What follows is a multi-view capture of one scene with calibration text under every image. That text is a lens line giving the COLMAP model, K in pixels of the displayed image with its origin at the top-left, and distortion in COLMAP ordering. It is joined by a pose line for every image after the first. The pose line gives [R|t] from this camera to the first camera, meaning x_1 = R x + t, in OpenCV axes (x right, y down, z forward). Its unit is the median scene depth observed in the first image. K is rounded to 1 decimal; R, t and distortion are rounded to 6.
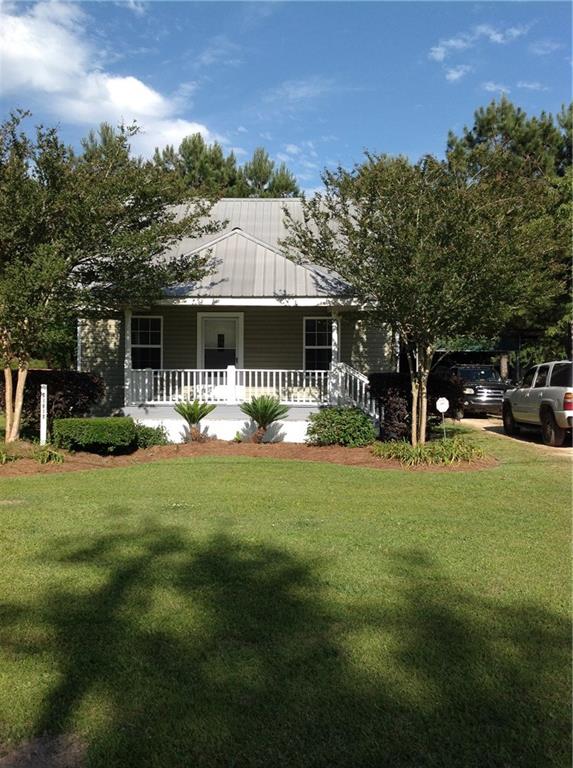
lens RADIAL K [[747.7, 0, 294.9], [0, 747.7, 382.8], [0, 0, 1]] dist [0.190616, -0.376756]
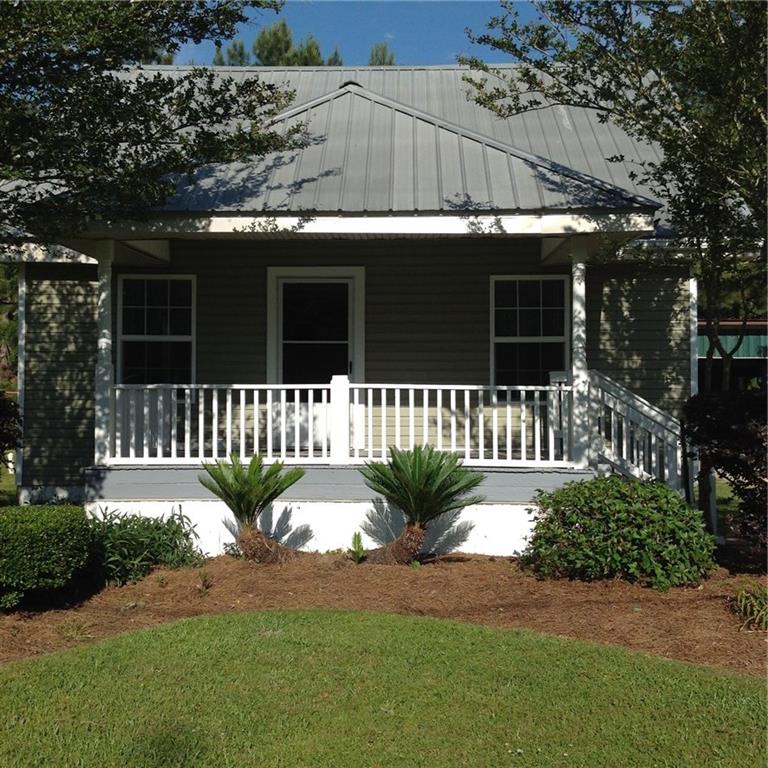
lens RADIAL K [[1007.8, 0, 384.0], [0, 1007.8, 384.0], [0, 0, 1]] dist [0.219626, -0.657851]
pose [[0.999445, -0.001811, -0.033266, -0.039879], [0.000871, 0.999600, -0.028262, -0.000906], [0.033304, 0.028217, 0.999047, 0.417985]]
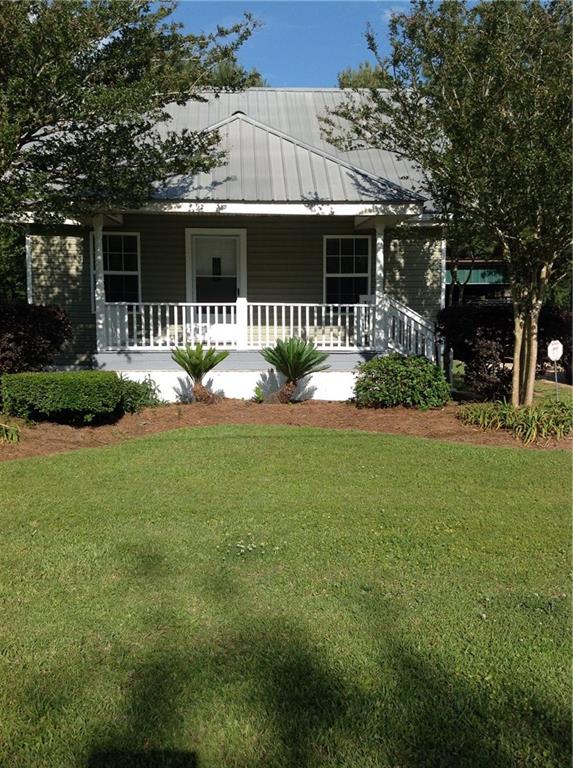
lens RADIAL K [[747.7, 0, 294.9], [0, 747.7, 382.8], [0, 0, 1]] dist [0.190616, -0.376756]
pose [[0.997664, -0.008020, 0.067843, -0.083954], [0.002449, 0.996645, 0.081805, 0.000587], [-0.068271, -0.081447, 0.994337, 0.251792]]
